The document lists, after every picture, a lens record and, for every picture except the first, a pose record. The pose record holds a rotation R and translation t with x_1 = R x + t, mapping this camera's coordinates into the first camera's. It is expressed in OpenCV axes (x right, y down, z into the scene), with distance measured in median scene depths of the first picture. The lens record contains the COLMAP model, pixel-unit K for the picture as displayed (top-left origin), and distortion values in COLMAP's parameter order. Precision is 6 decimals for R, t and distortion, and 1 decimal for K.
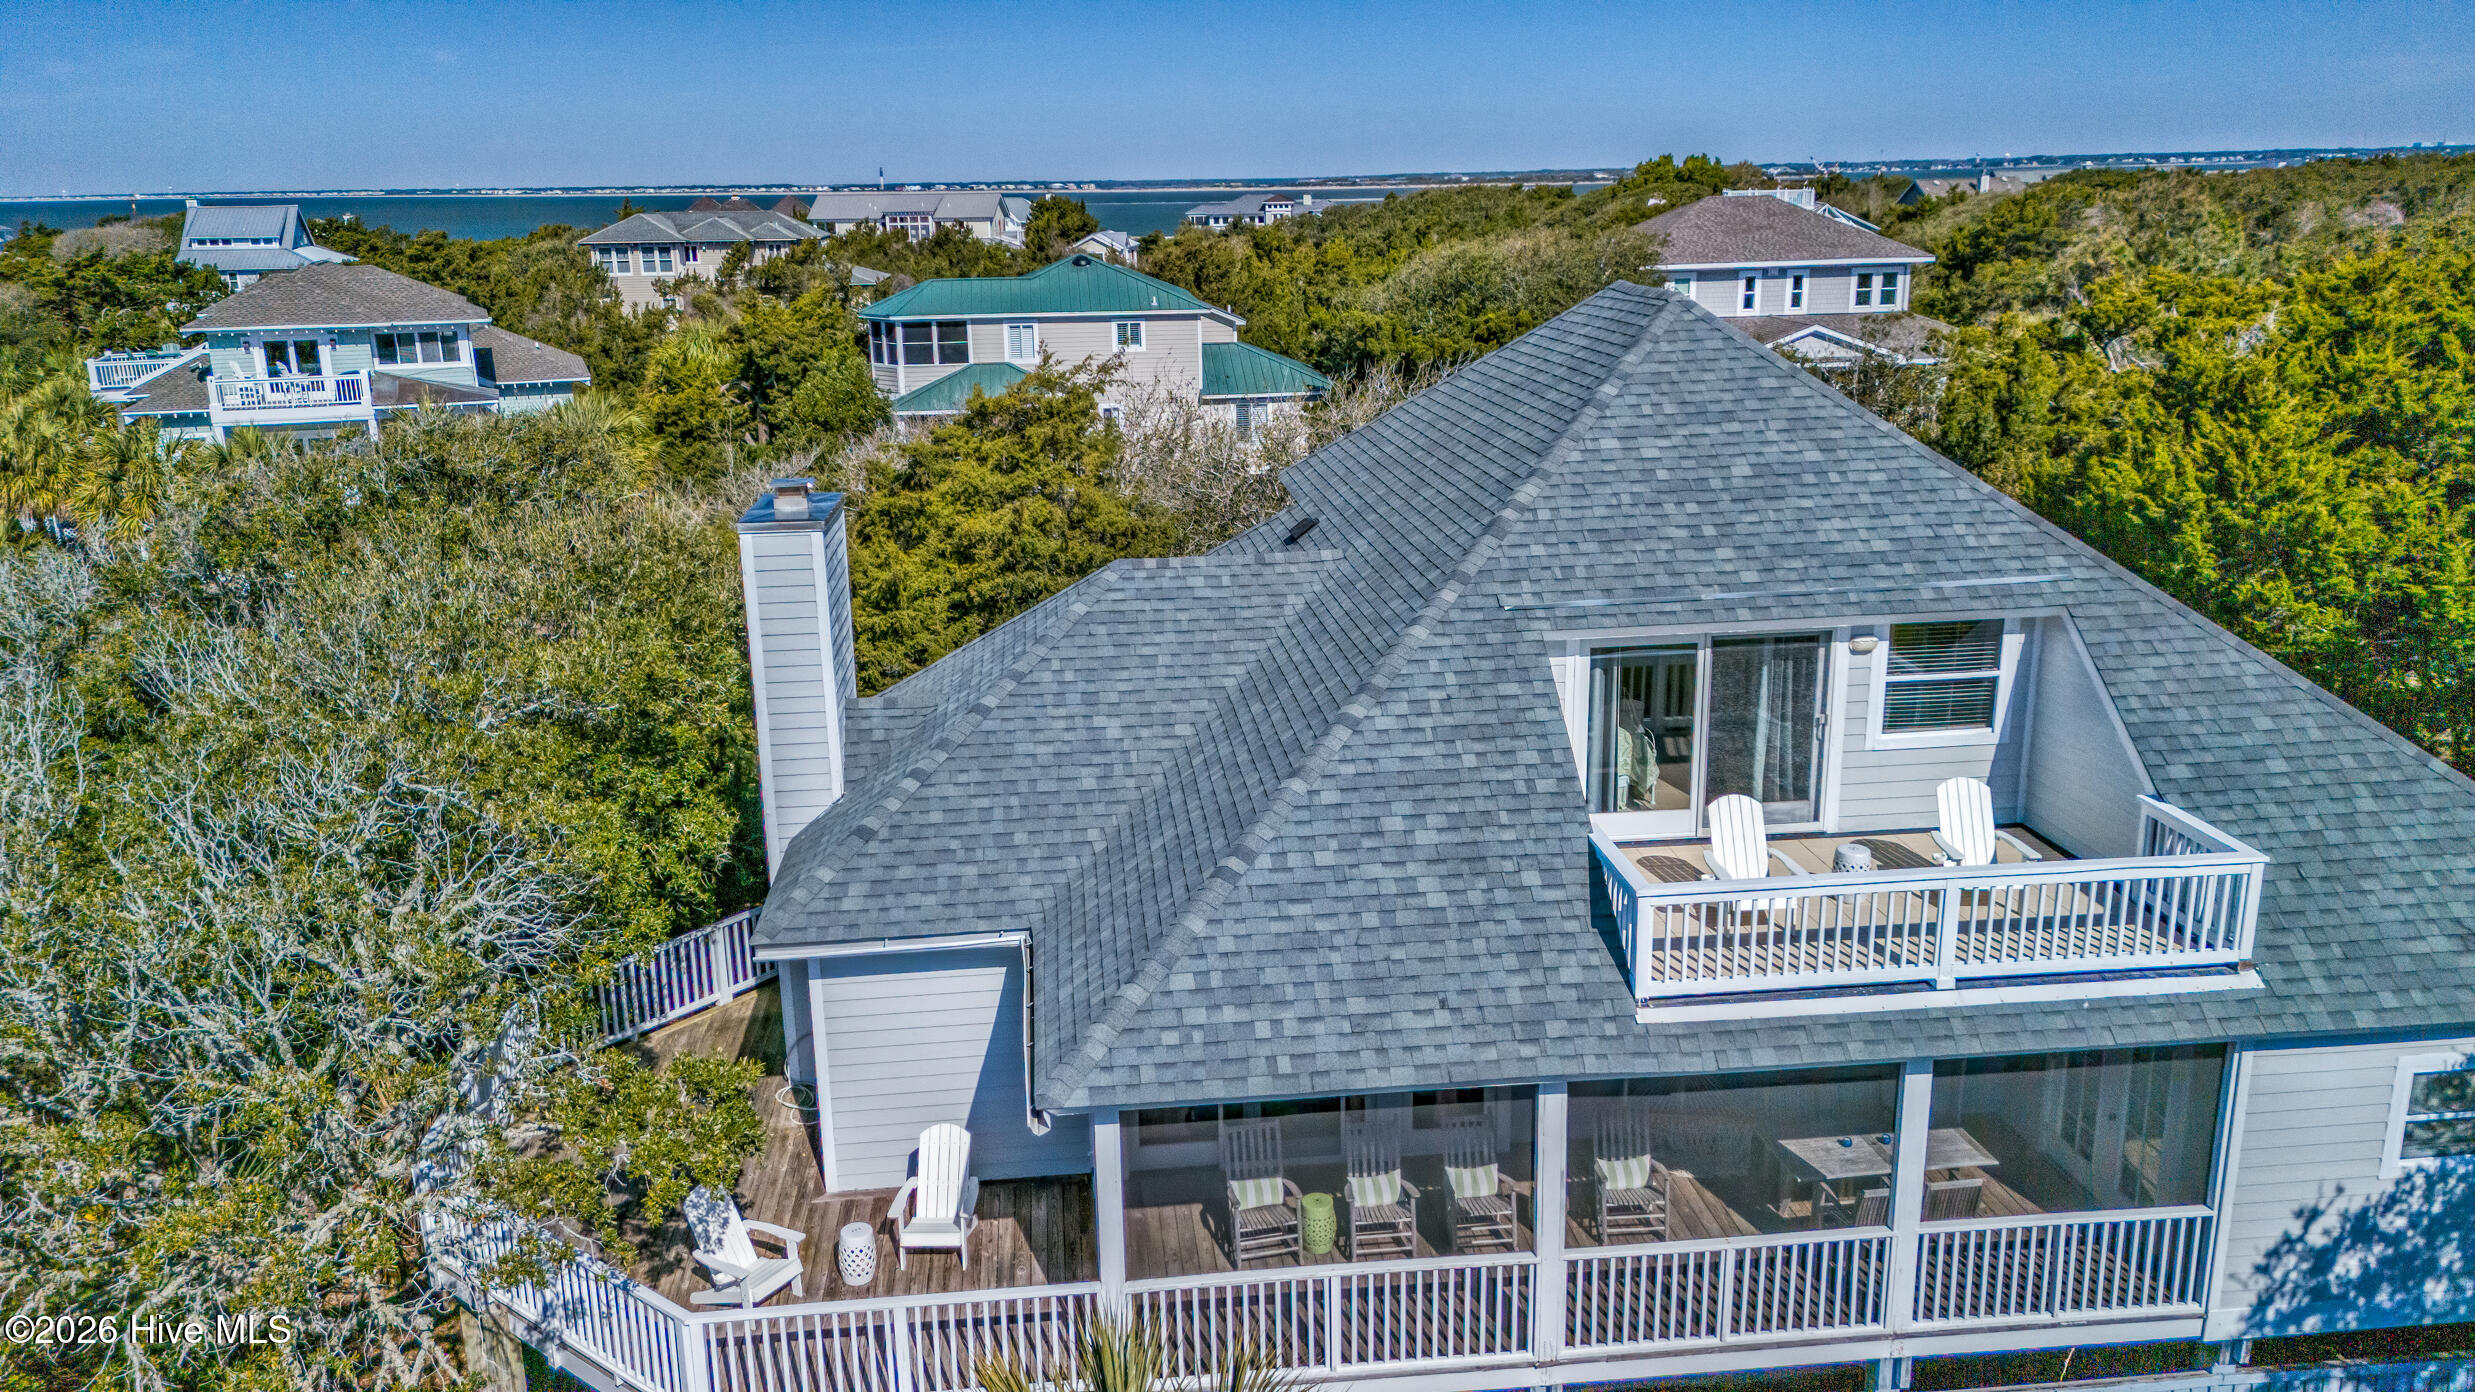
lens RADIAL K [[1980.4, 0, 1238.1], [0, 1980.4, 637.7], [0, 0, 1]] dist [0.146031, -0.094432]
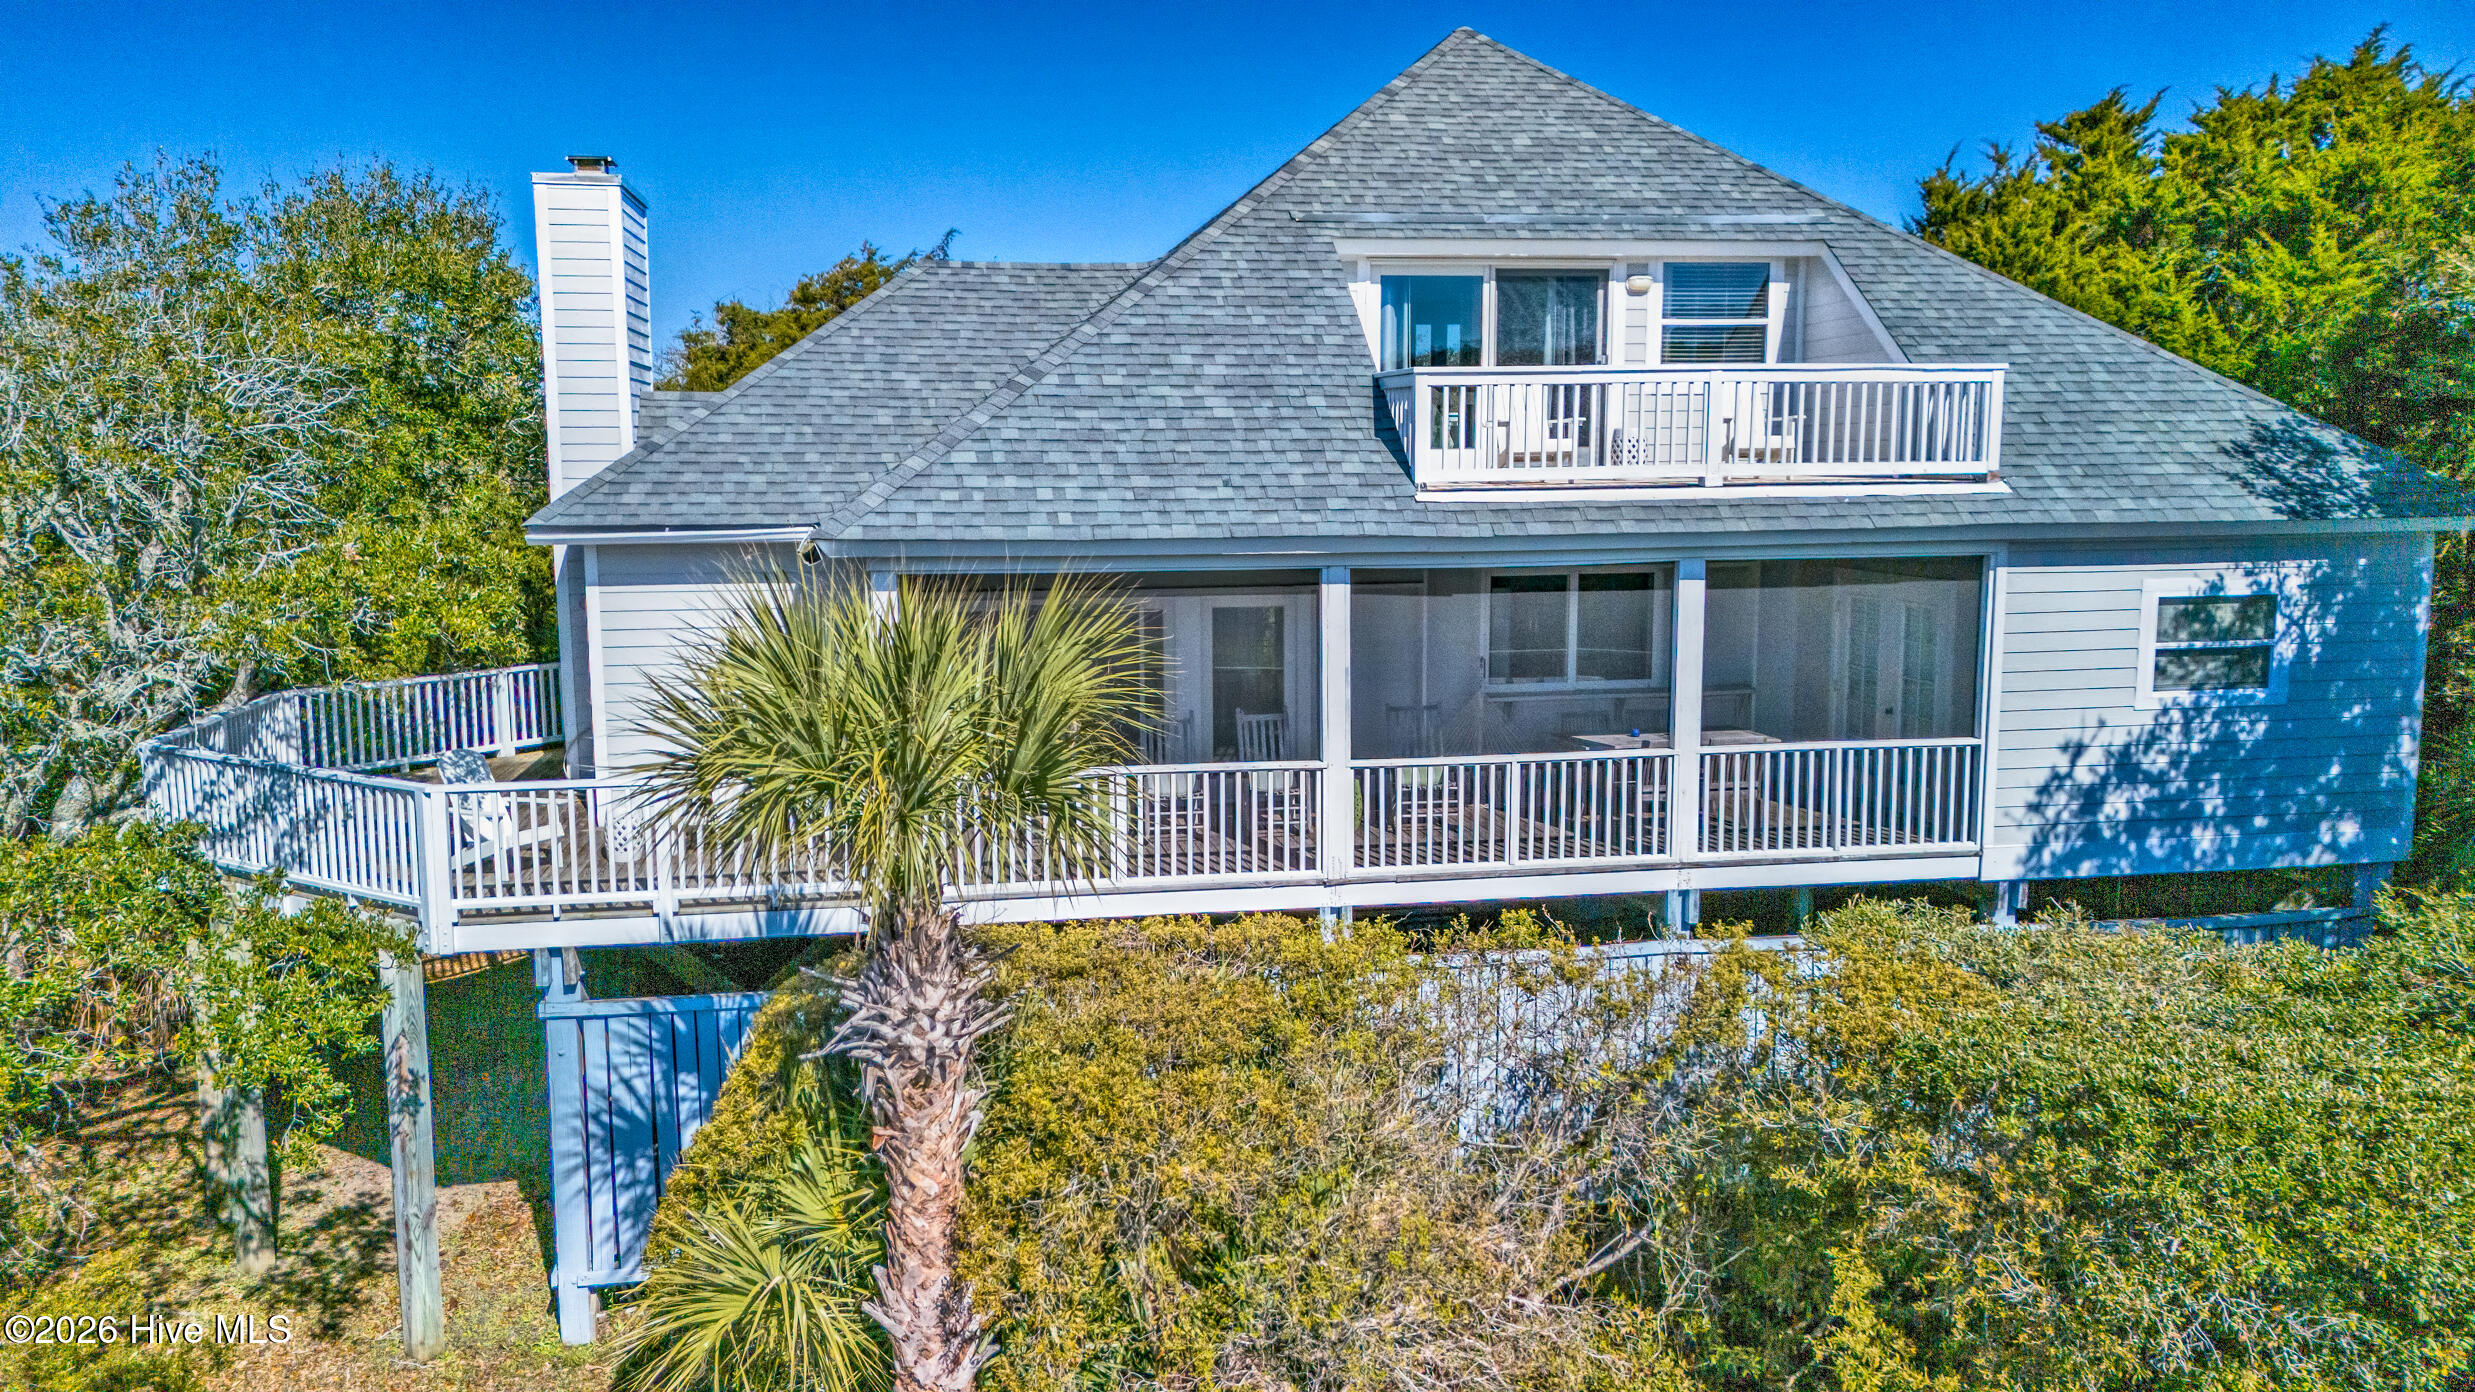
lens RADIAL K [[1980.4, 0, 1238.1], [0, 1980.4, 637.7], [0, 0, 1]] dist [0.146031, -0.094432]
pose [[0.997995, 0.007748, 0.062822, 0.042710], [0.004540, 0.981160, -0.193143, 0.415912], [-0.063135, 0.193040, 0.979157, 0.032336]]
